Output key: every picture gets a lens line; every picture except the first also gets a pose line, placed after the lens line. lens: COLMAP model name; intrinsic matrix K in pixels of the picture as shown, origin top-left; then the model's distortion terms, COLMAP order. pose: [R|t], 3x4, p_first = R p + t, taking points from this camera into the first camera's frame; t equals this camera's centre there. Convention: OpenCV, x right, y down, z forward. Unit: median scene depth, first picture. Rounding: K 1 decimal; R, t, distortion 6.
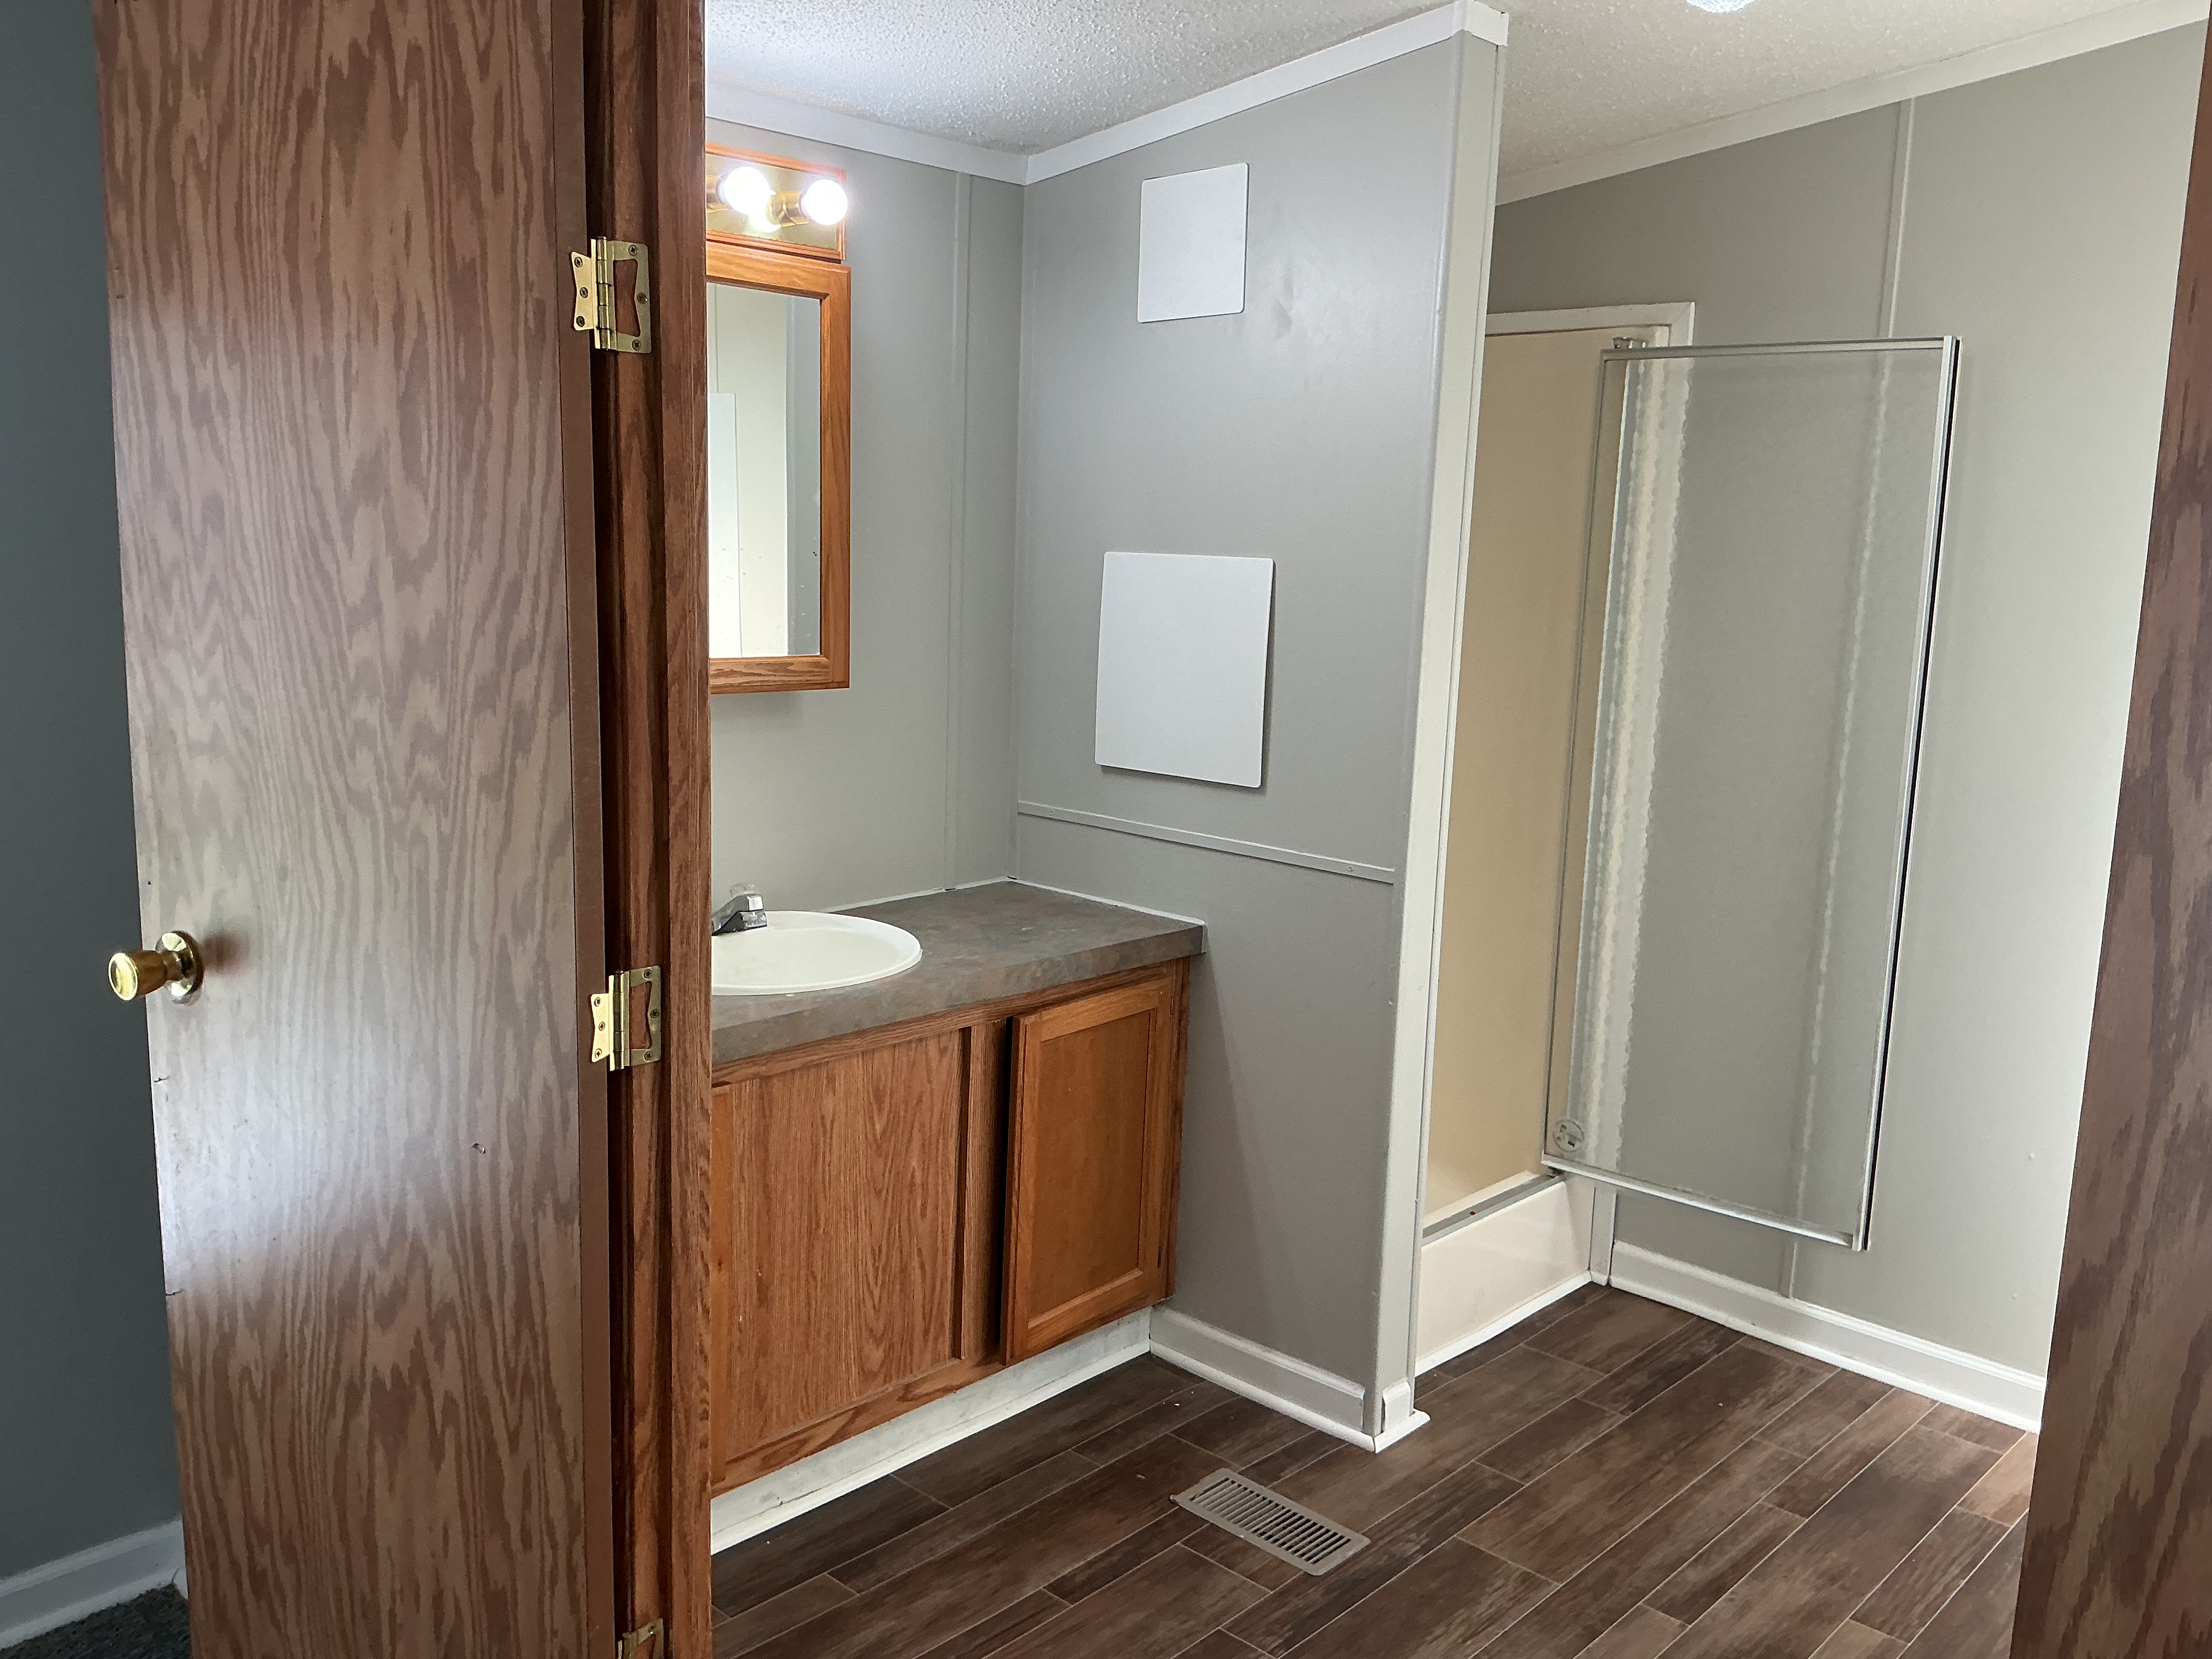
lens RADIAL K [[1850.4, 0, 1113.2], [0, 1850.4, 827.9], [0, 0, 1]] dist [0.160745, -0.342691]
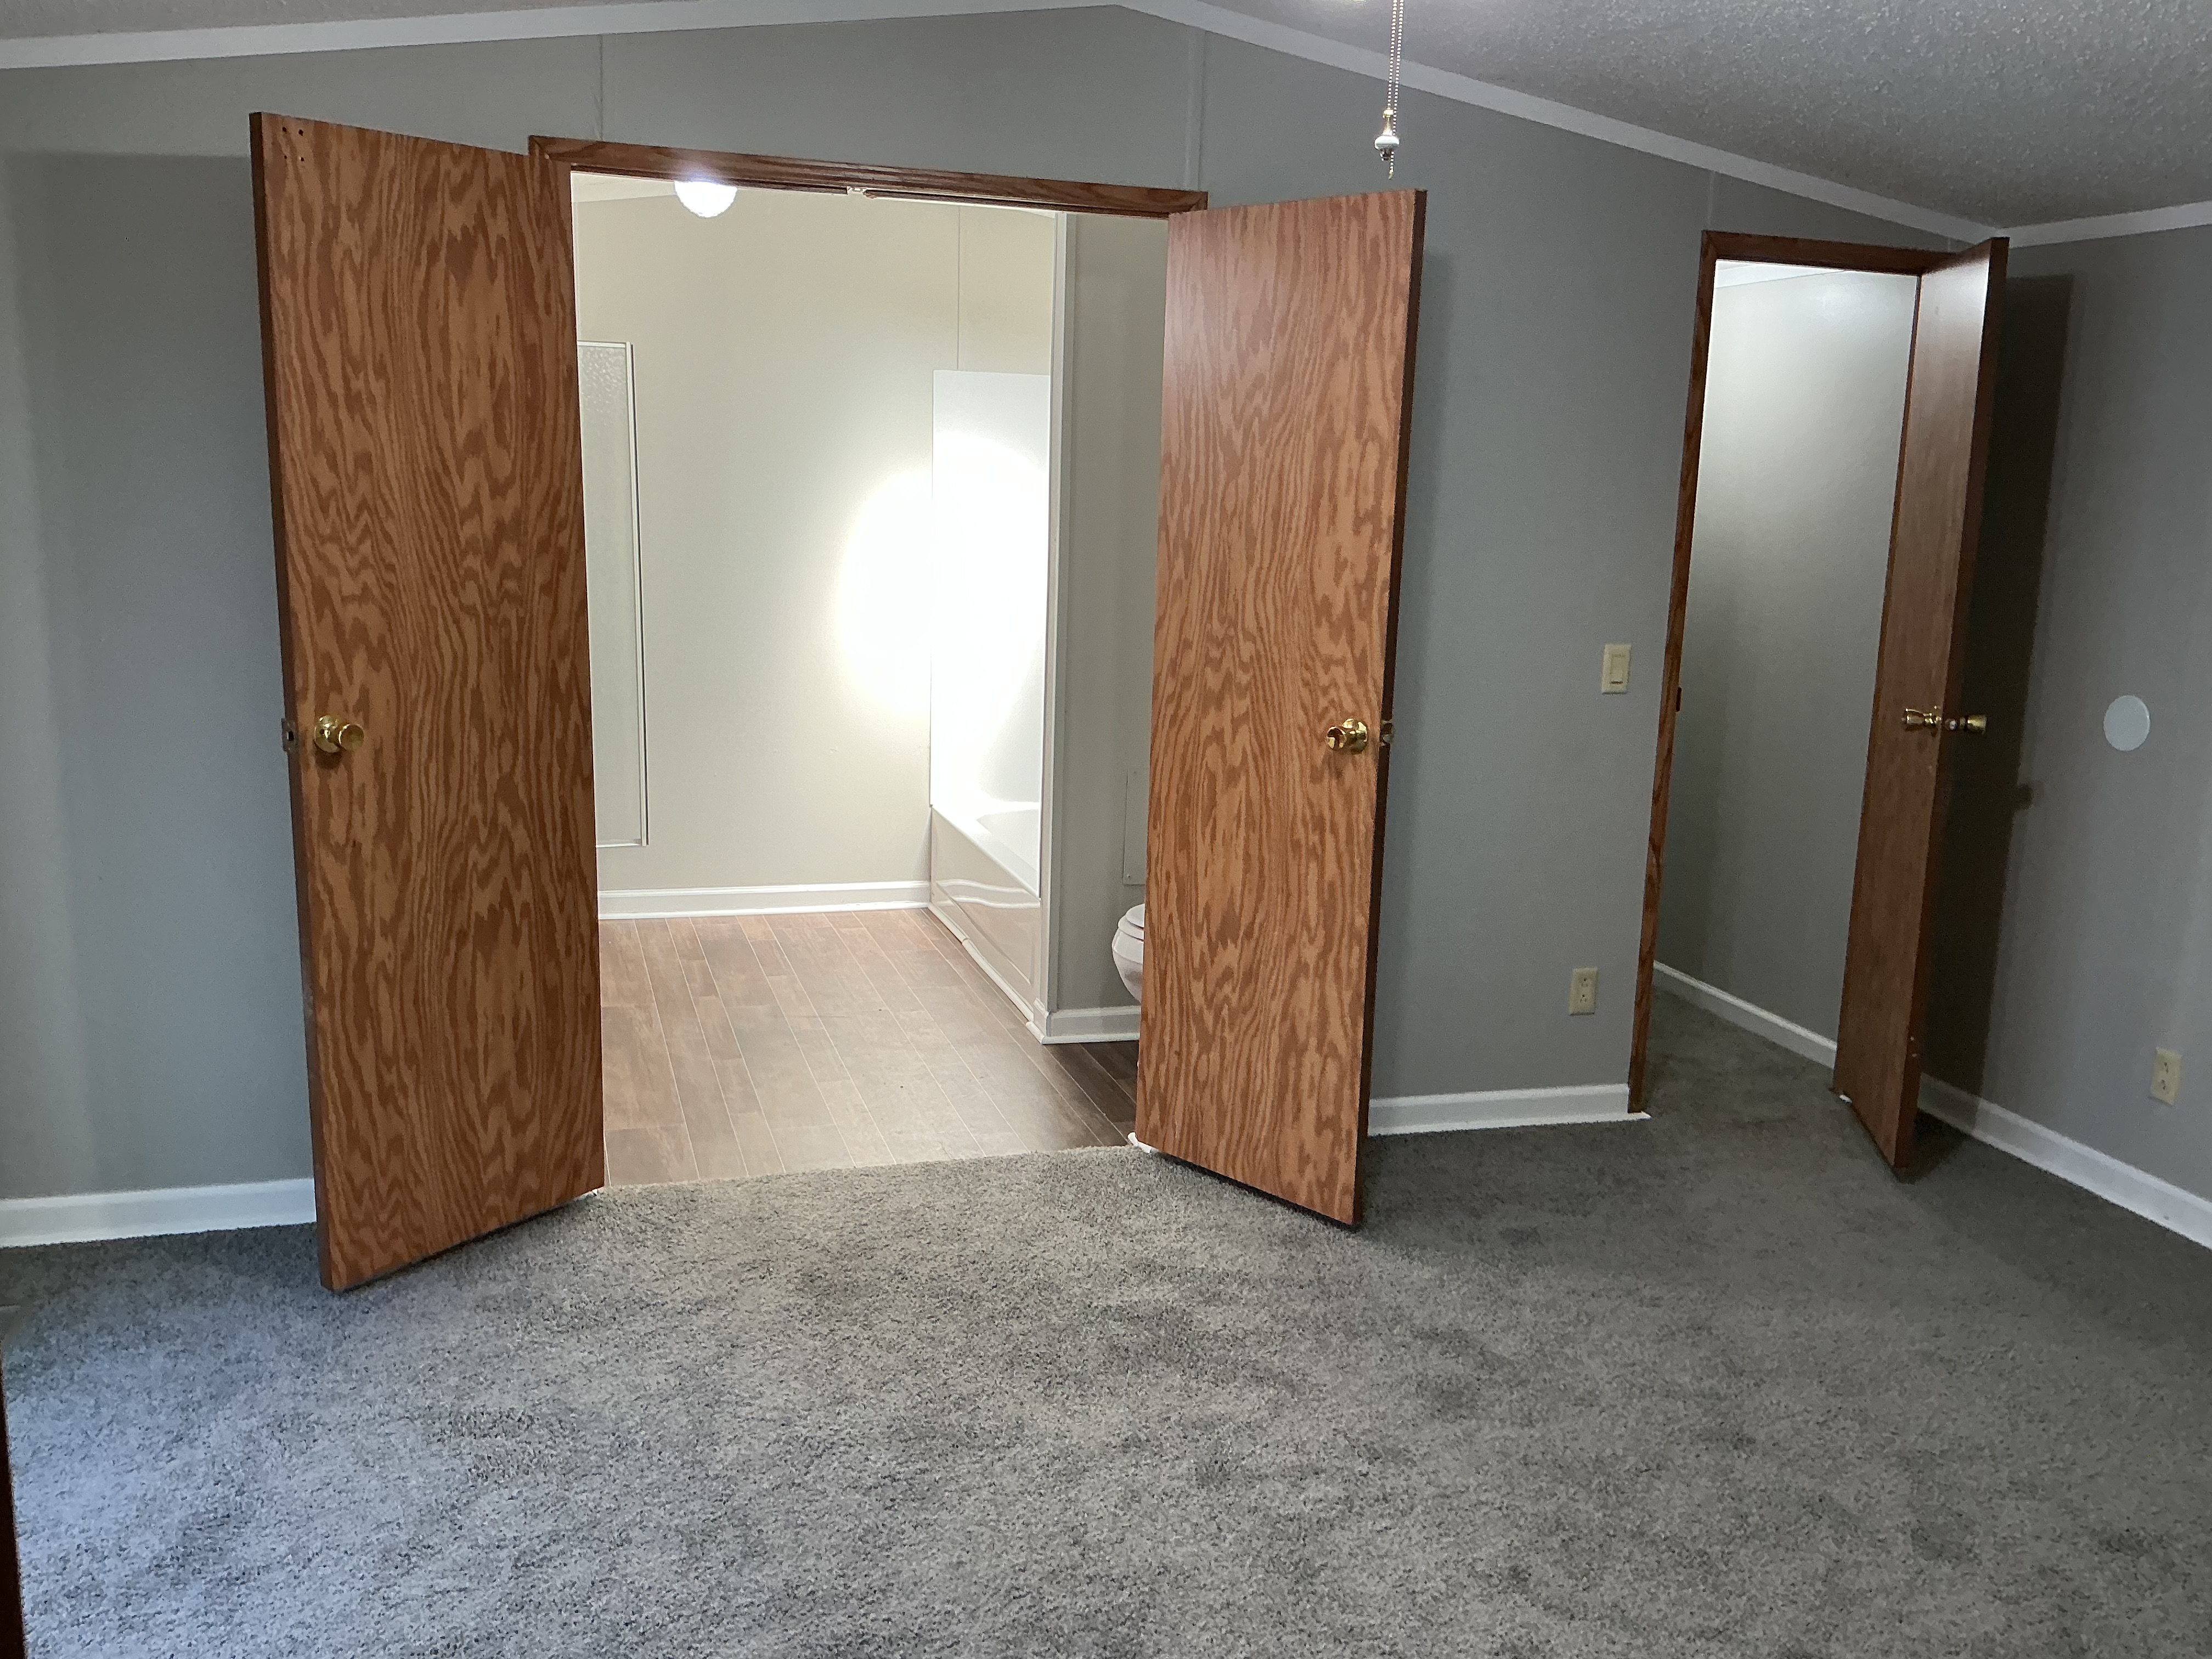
lens RADIAL K [[1850.4, 0, 1113.2], [0, 1850.4, 827.9], [0, 0, 1]] dist [0.160745, -0.342691]
pose [[0.092449, -0.219465, 0.971230, -1.431264], [0.141693, 0.968381, 0.205334, -0.062965], [-0.985584, 0.118633, 0.120622, 0.083690]]
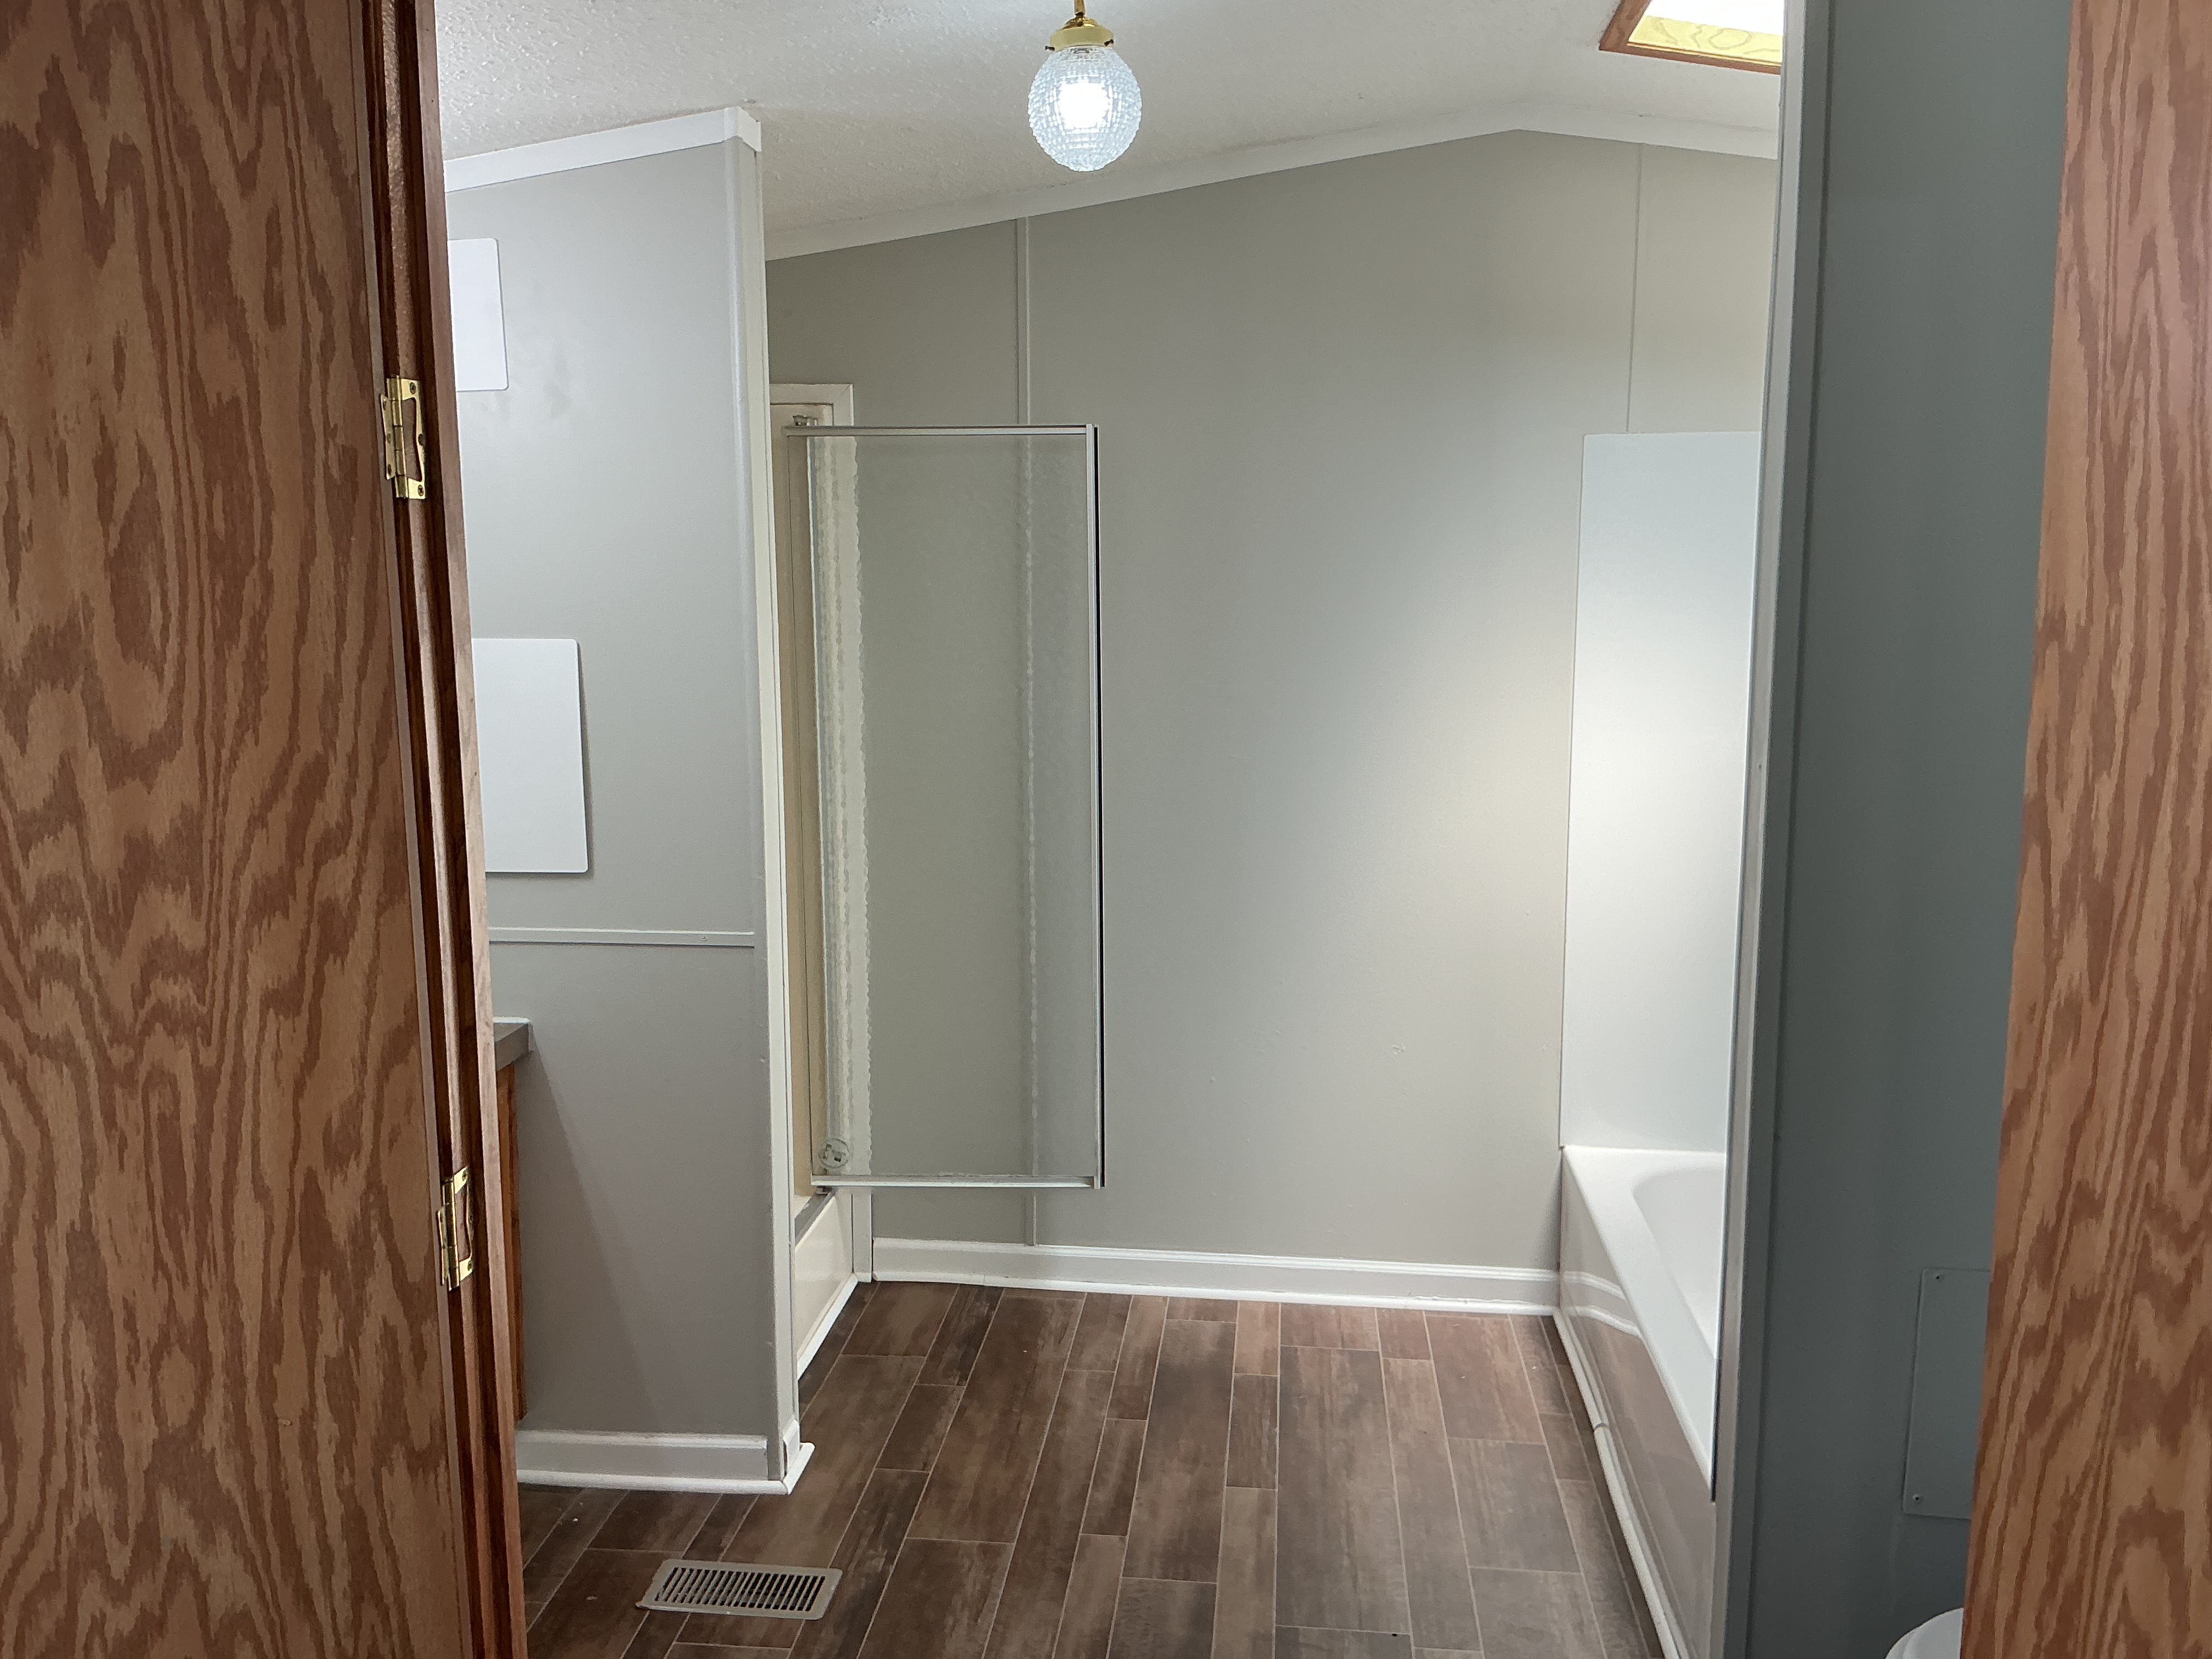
lens RADIAL K [[1850.4, 0, 1113.2], [0, 1850.4, 827.9], [0, 0, 1]] dist [0.160745, -0.342691]
pose [[0.799398, -0.124347, 0.587793, -0.313244], [0.128916, 0.991061, 0.034332, -0.048458], [-0.586807, 0.048331, 0.808283, 0.044921]]
